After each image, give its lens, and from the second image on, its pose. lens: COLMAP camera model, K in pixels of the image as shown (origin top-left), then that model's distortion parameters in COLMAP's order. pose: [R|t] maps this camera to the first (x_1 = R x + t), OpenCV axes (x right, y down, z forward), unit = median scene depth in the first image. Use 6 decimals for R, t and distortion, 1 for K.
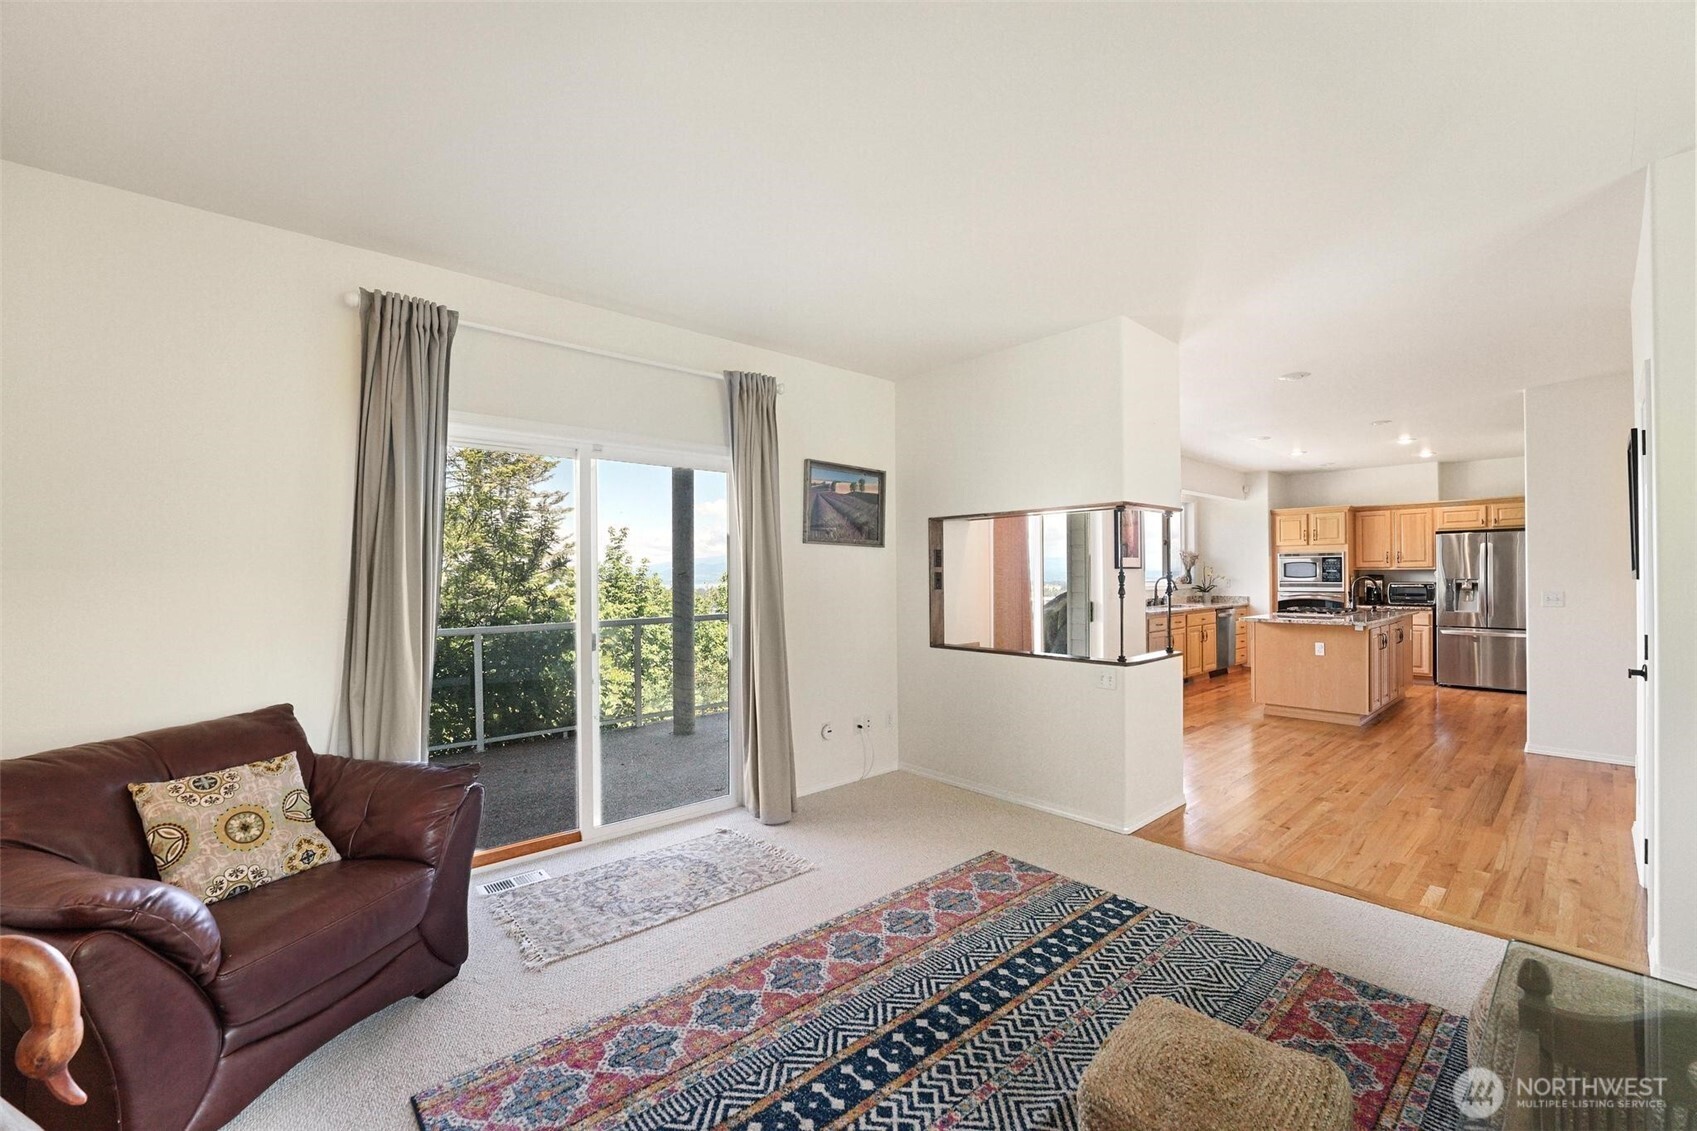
lens RADIAL K [[684.3, 0, 848.5], [0, 684.3, 565.5], [0, 0, 1]] dist [-0.027697, 0.000111]
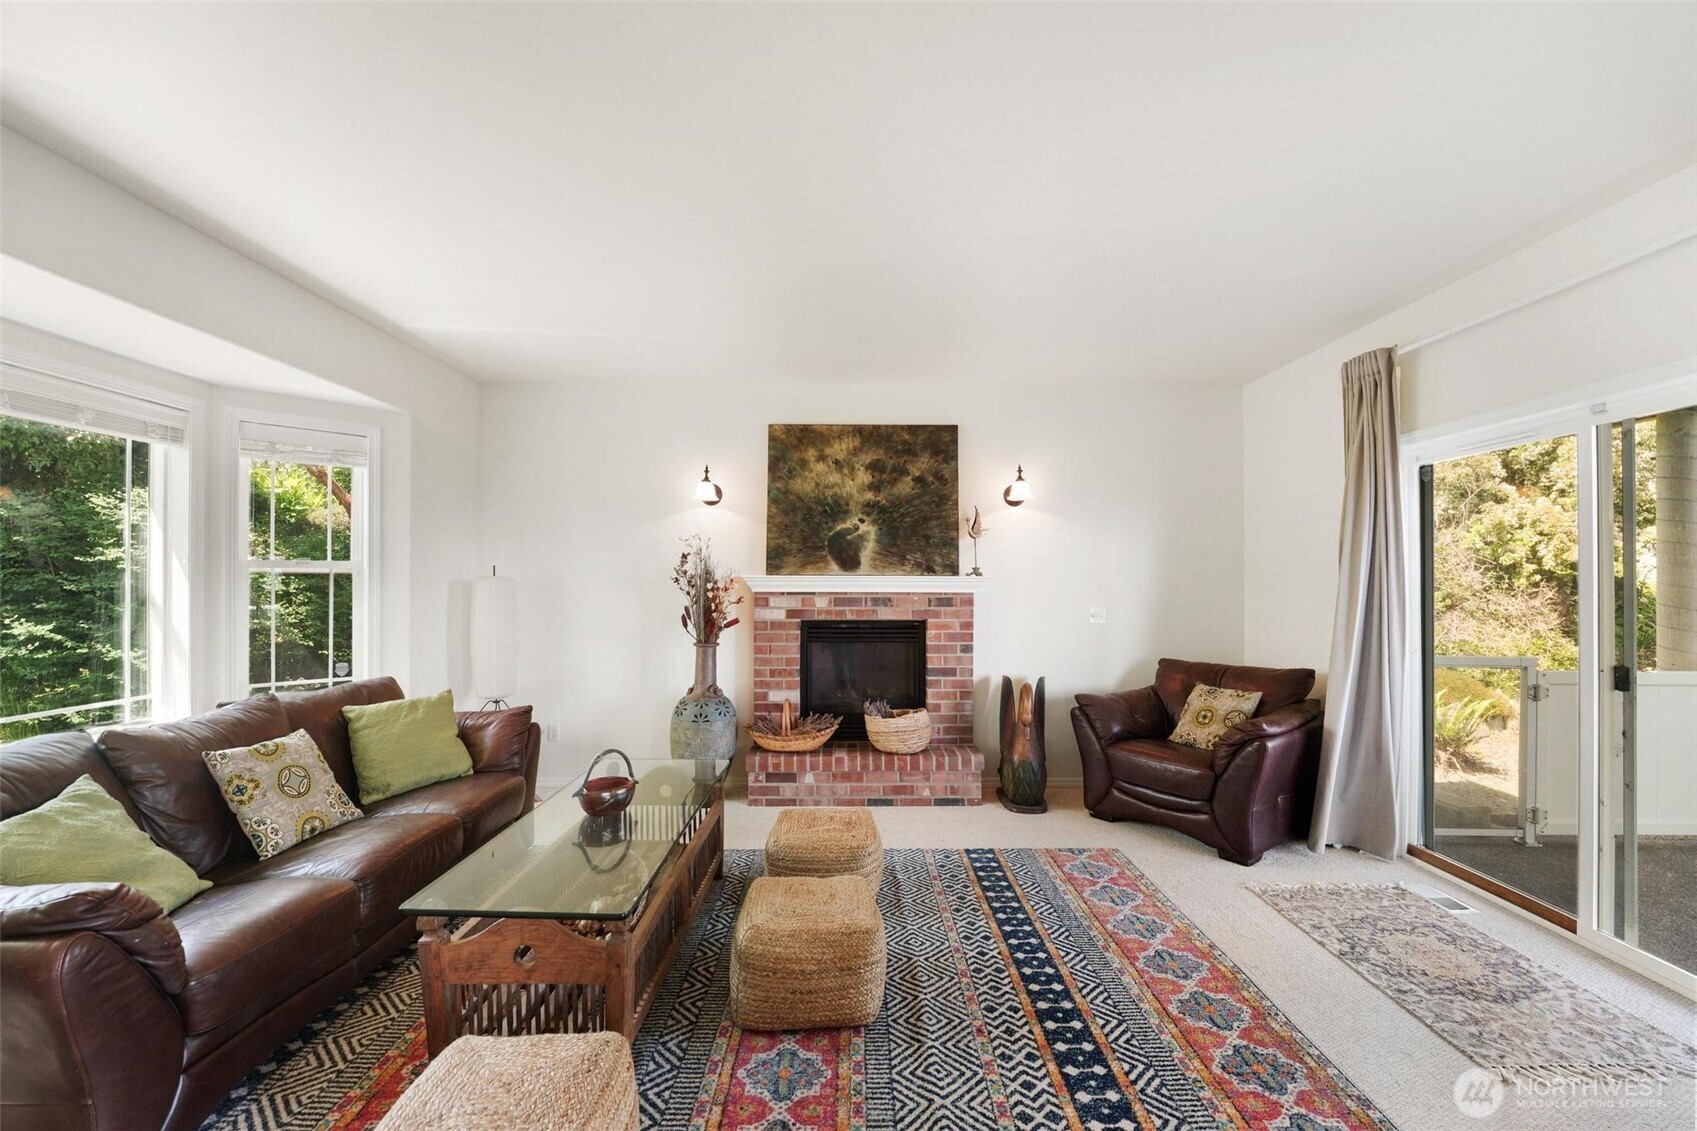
lens RADIAL K [[689.6, 0, 850.5], [0, 689.6, 583.1], [0, 0, 1]] dist [-0.025709, 0.000778]
pose [[-0.655433, 0.003897, -0.755243, 1.105111], [0.010750, 0.999934, -0.004169, 0.012278], [0.755177, -0.010851, -0.655431, 1.394192]]
